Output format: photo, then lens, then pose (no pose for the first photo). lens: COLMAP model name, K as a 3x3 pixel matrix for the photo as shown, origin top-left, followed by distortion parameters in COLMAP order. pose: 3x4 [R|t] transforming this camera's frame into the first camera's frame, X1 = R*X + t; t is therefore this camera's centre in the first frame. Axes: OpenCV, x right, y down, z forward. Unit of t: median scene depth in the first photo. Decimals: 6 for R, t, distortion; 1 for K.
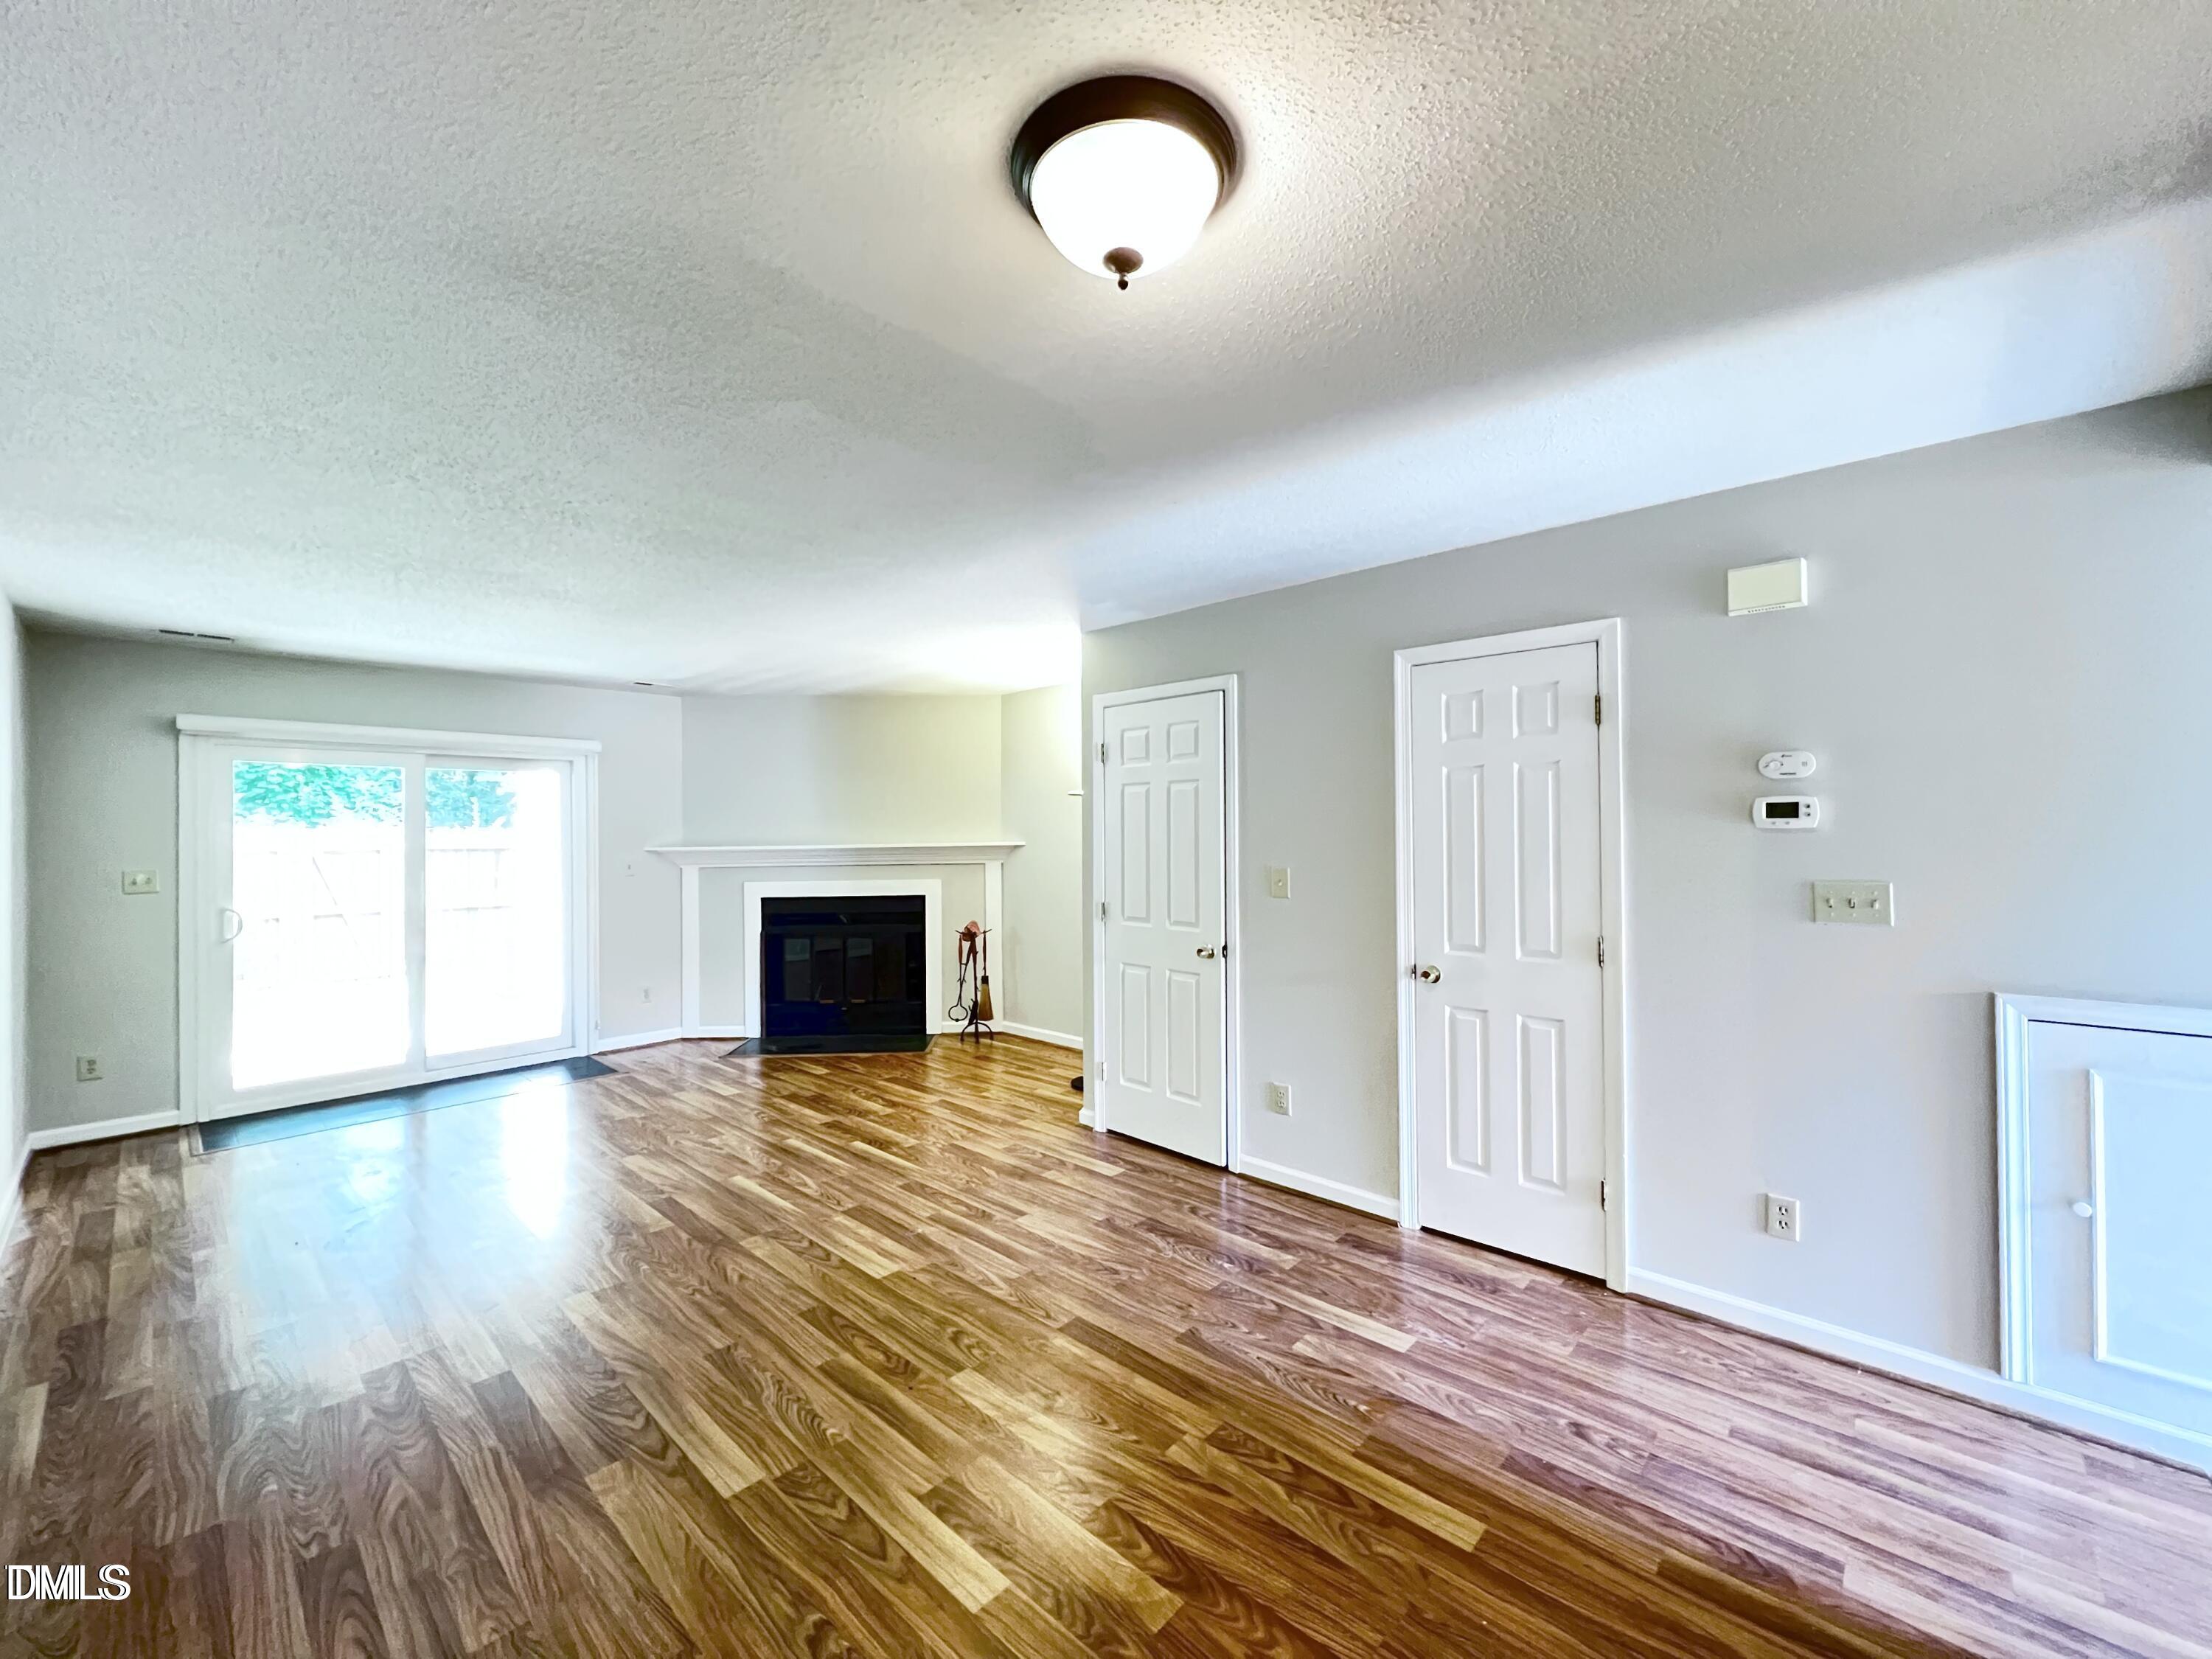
lens RADIAL K [[884.8, 0, 1106.0], [0, 884.8, 829.5], [0, 0, 1]] dist [0.001276, -0.000054]
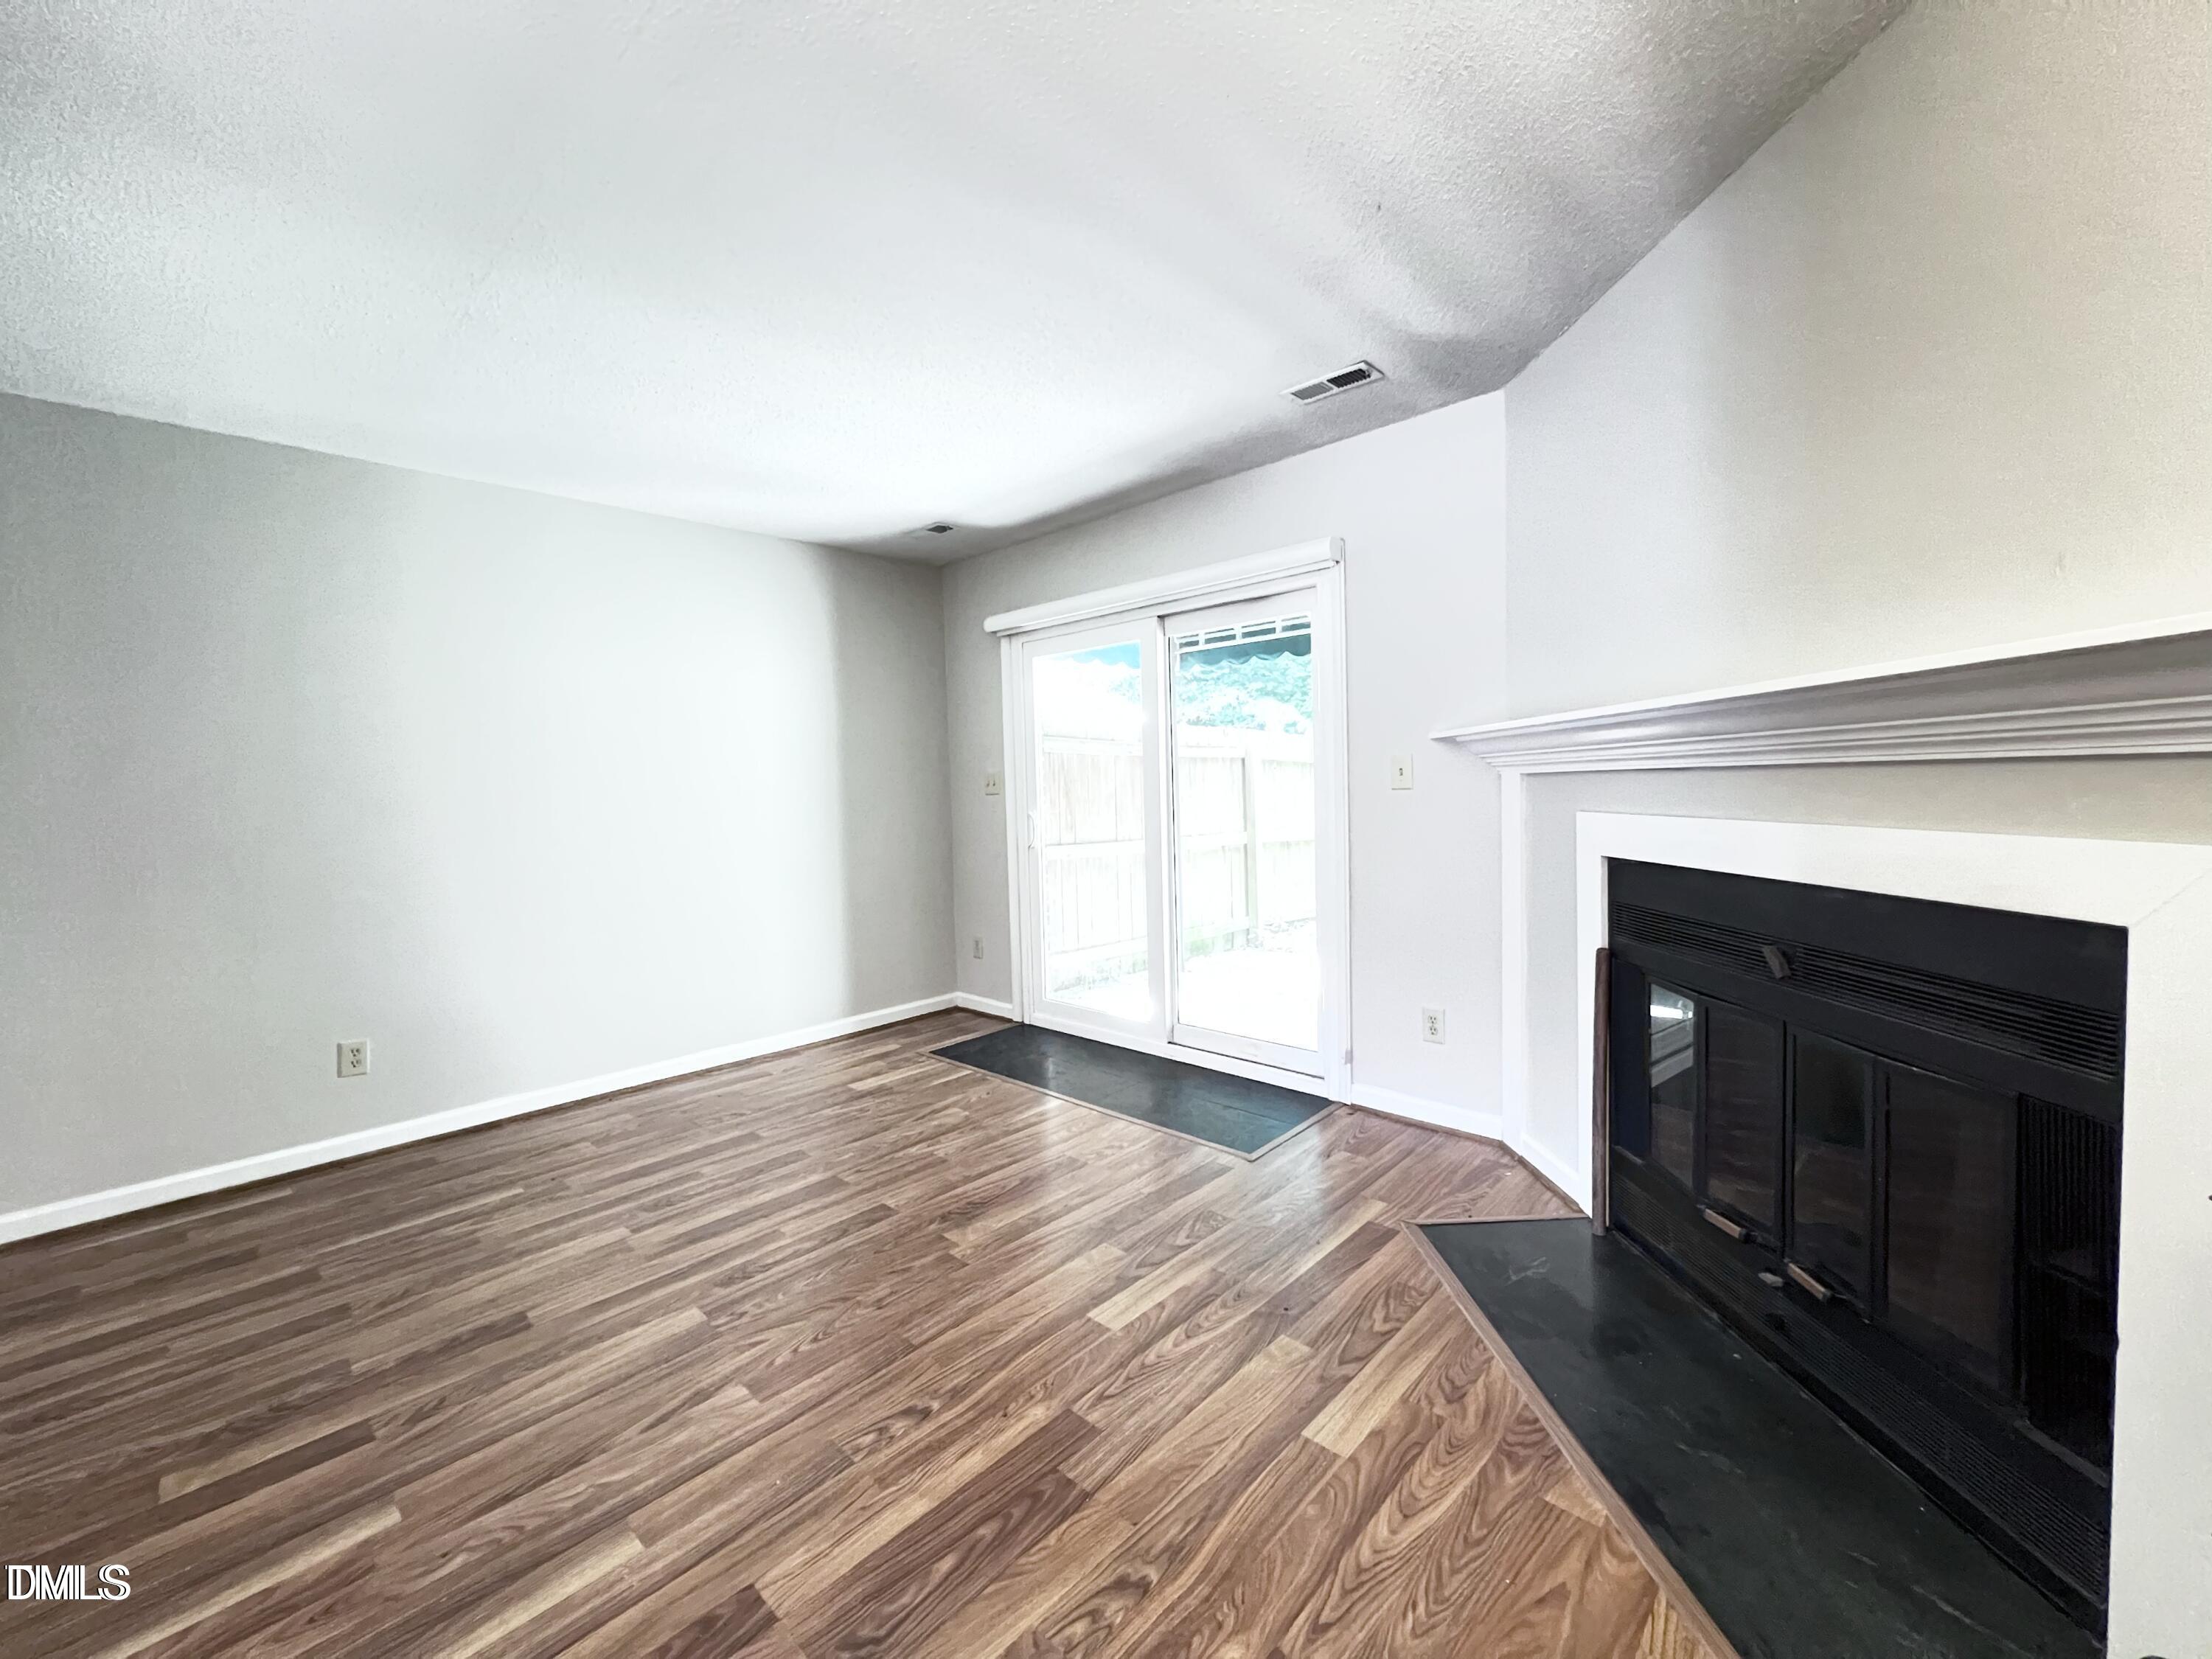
lens RADIAL K [[886.4, 0, 1106.0], [0, 886.4, 829.5], [0, 0, 1]] dist [-0.000207, 0.000493]
pose [[-0.016933, 0.062258, -0.997916, -0.051195], [0.032616, 0.997563, 0.061683, 0.087851], [0.999325, -0.031503, -0.018922, 1.915008]]
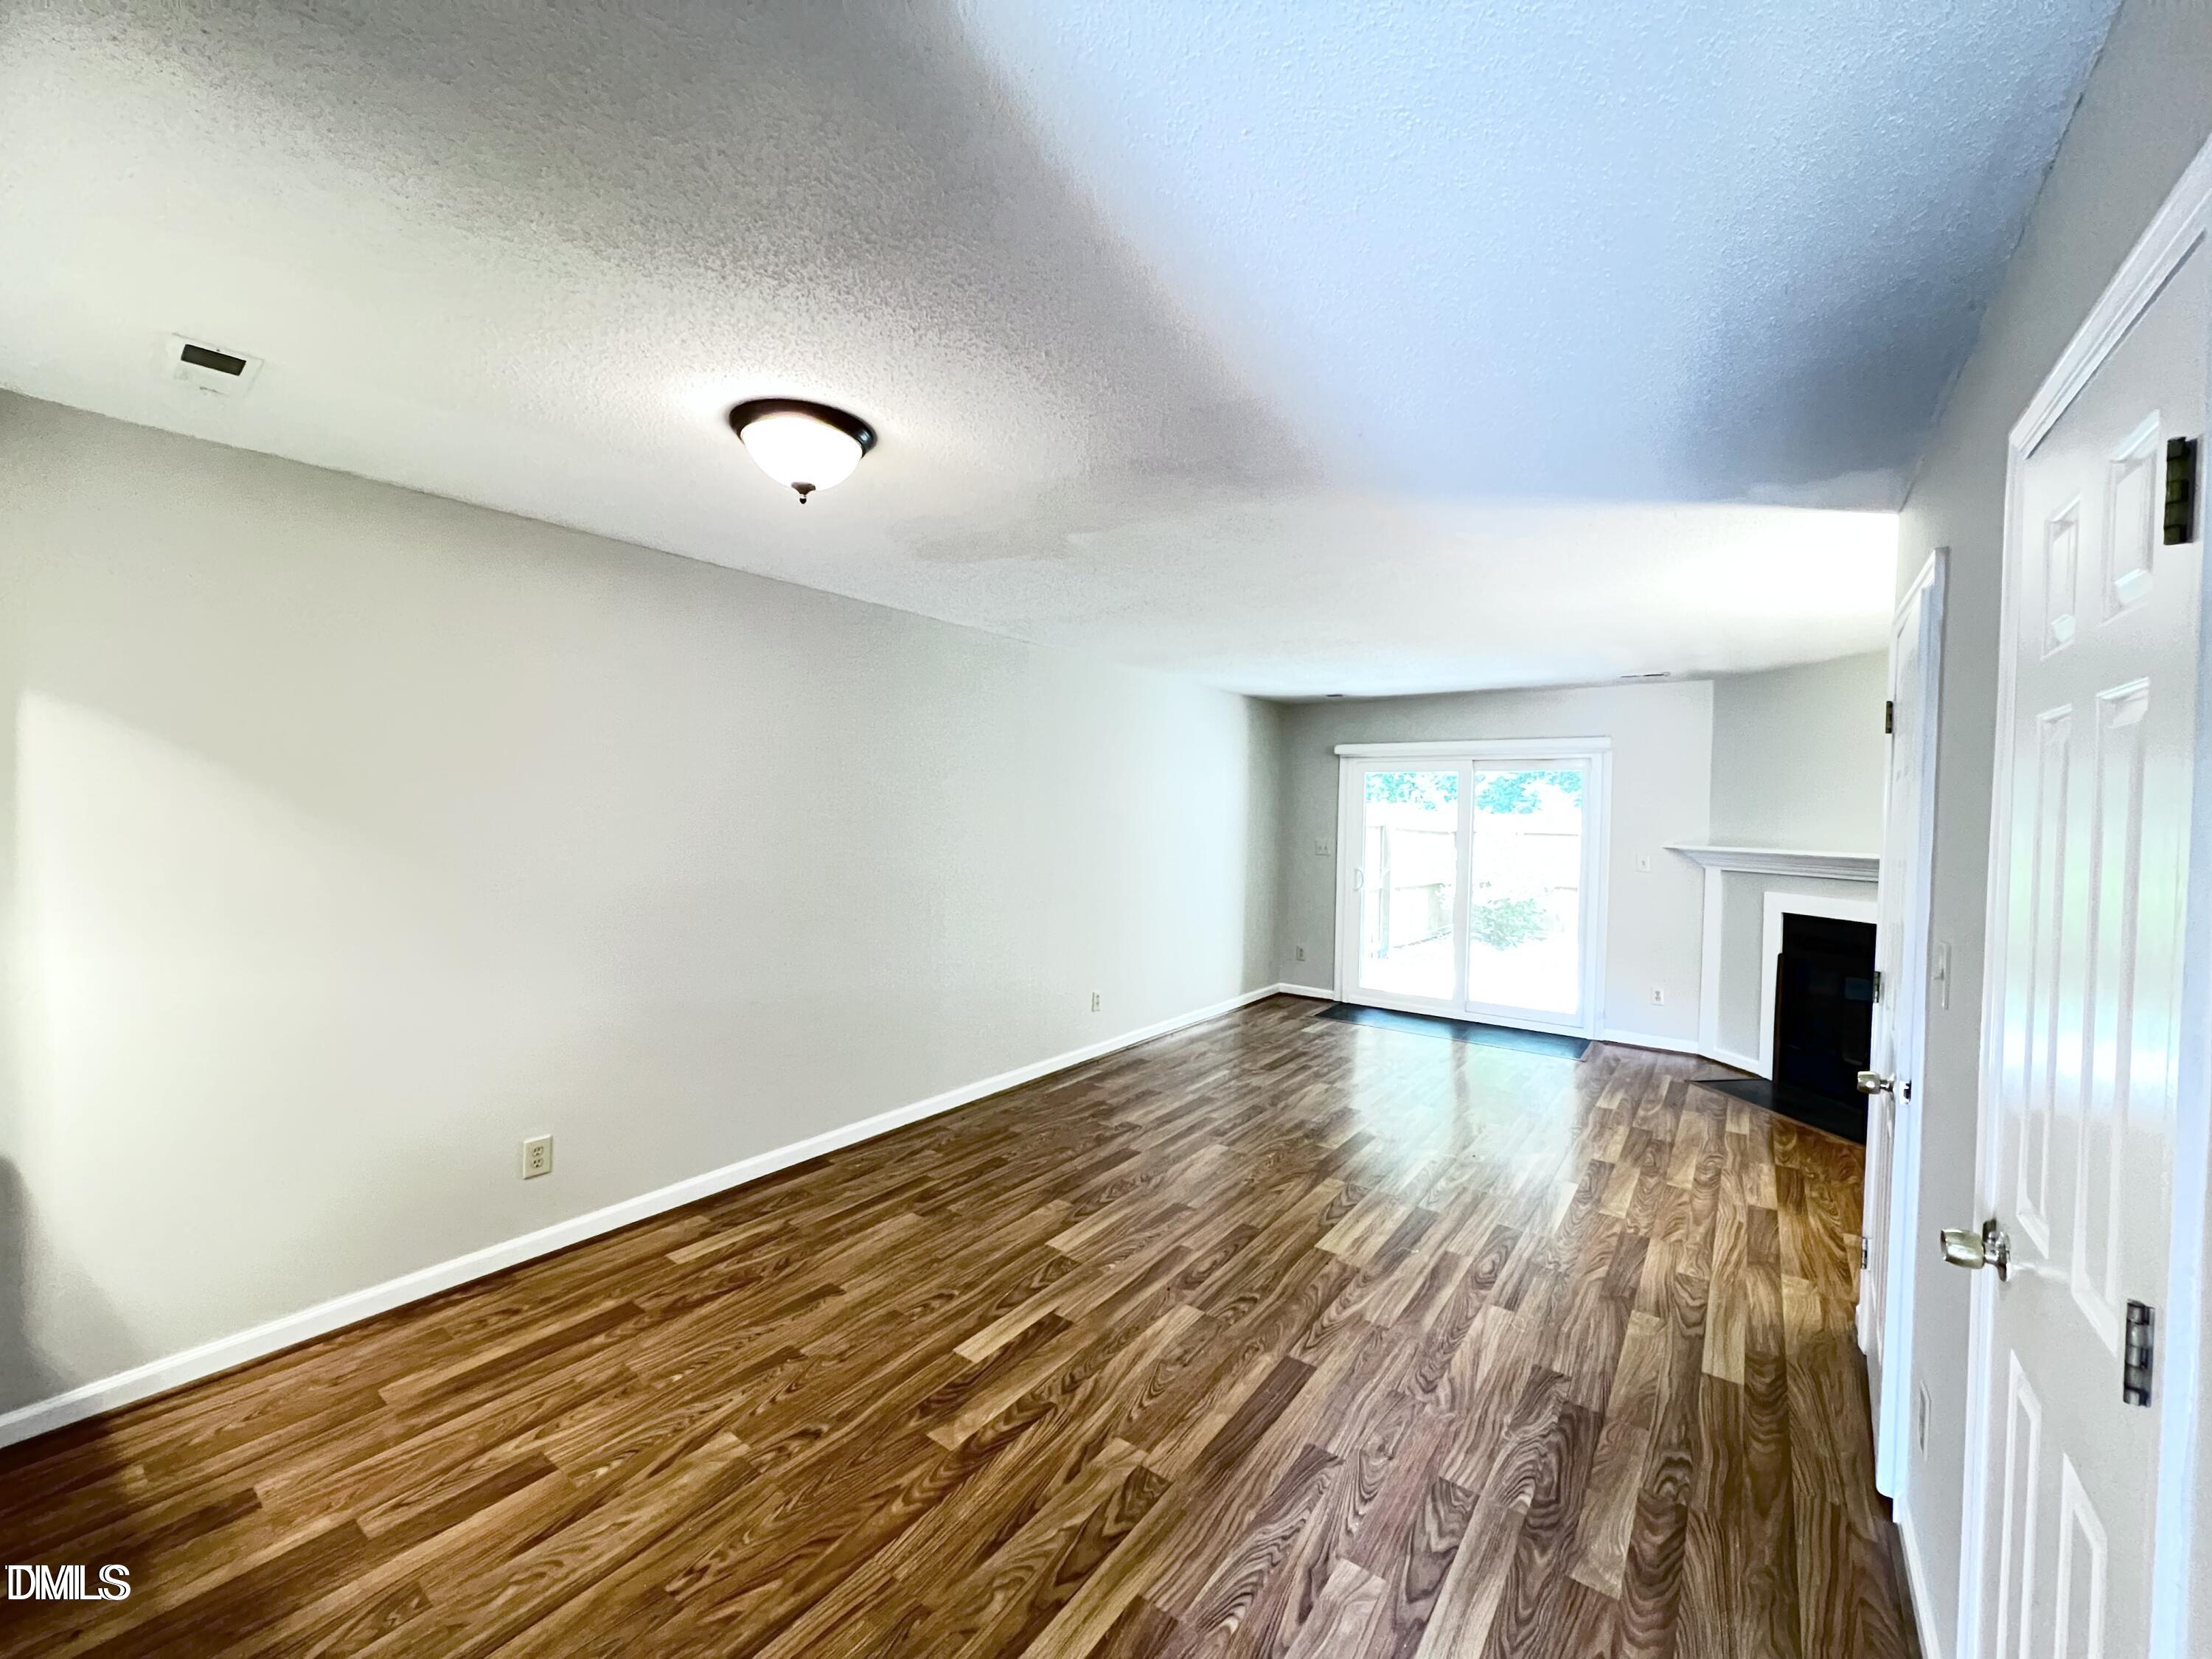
lens RADIAL K [[884.8, 0, 1106.0], [0, 884.8, 829.5], [0, 0, 1]] dist [0.001276, -0.000054]
pose [[0.109375, 0.032254, -0.993477, 0.850868], [-0.017012, 0.999388, 0.030573, -0.035084], [0.993855, 0.013557, 0.109857, 0.679393]]
